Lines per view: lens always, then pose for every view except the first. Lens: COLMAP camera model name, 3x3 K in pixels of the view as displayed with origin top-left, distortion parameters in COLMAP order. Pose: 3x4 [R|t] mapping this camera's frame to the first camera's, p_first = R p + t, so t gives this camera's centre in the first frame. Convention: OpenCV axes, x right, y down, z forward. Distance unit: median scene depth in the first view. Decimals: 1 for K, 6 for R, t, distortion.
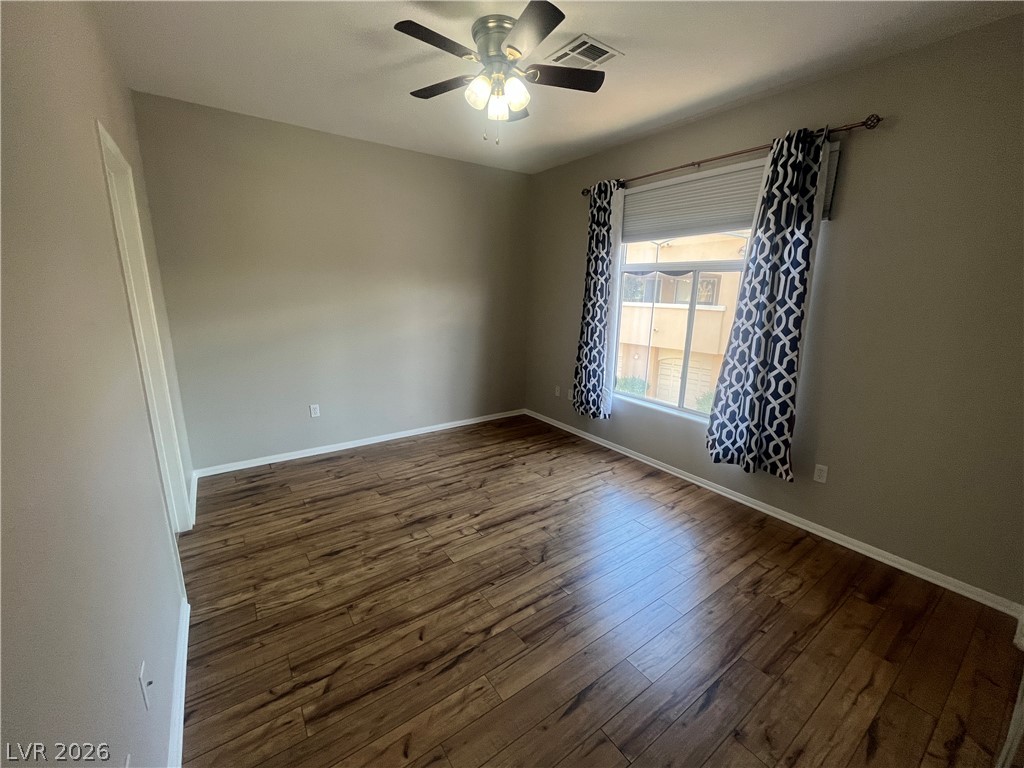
lens RADIAL K [[416.3, 0, 514.9], [0, 416.3, 384.0], [0, 0, 1]] dist [-0.003207, -0.000051]
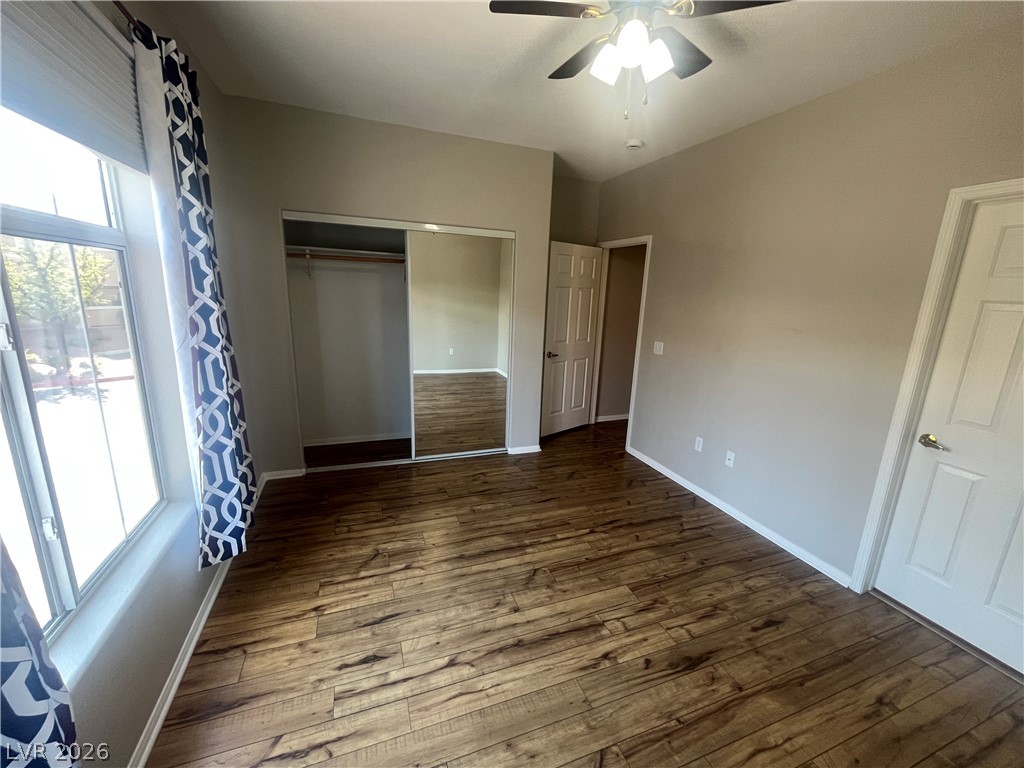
lens RADIAL K [[416.3, 0, 514.9], [0, 416.3, 384.0], [0, 0, 1]] dist [-0.003207, -0.000051]
pose [[-0.965716, -0.112416, 0.234000, -0.071686], [0.001222, 0.899402, 0.437121, -0.434027], [-0.259599, 0.422421, -0.868429, 1.750451]]
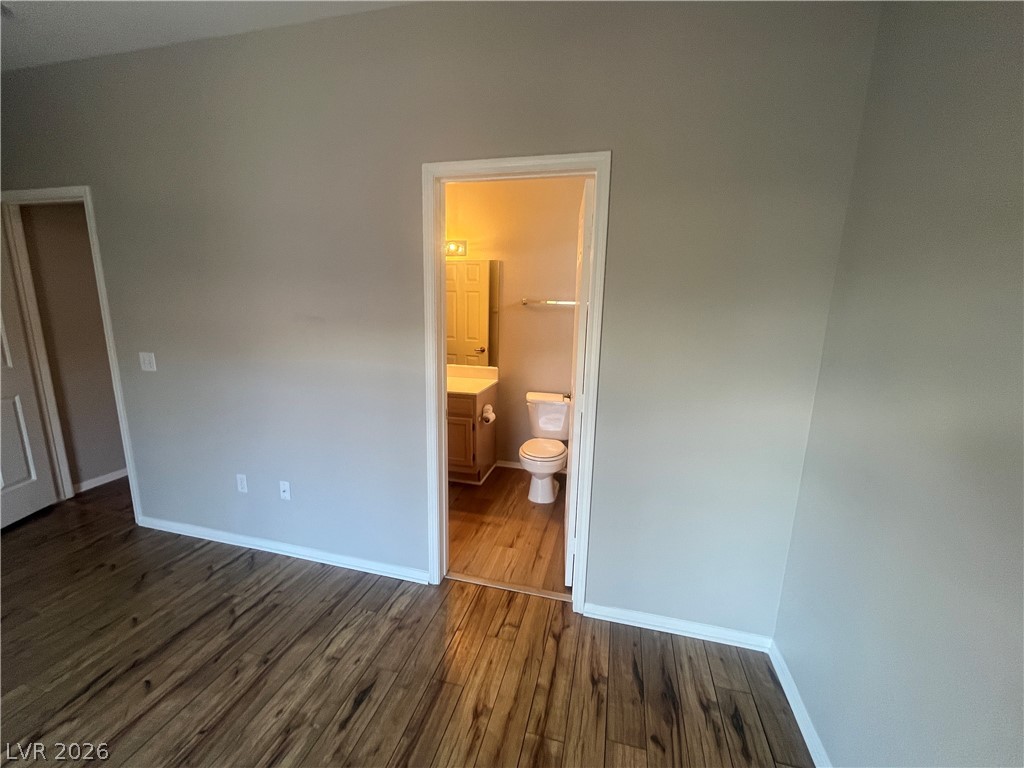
lens RADIAL K [[416.3, 0, 514.9], [0, 416.3, 384.0], [0, 0, 1]] dist [-0.003207, -0.000051]
pose [[-0.765414, 0.088752, -0.637389, -0.255205], [-0.182018, 0.920145, 0.346702, -0.341402], [0.617261, 0.381386, -0.688137, 1.480190]]
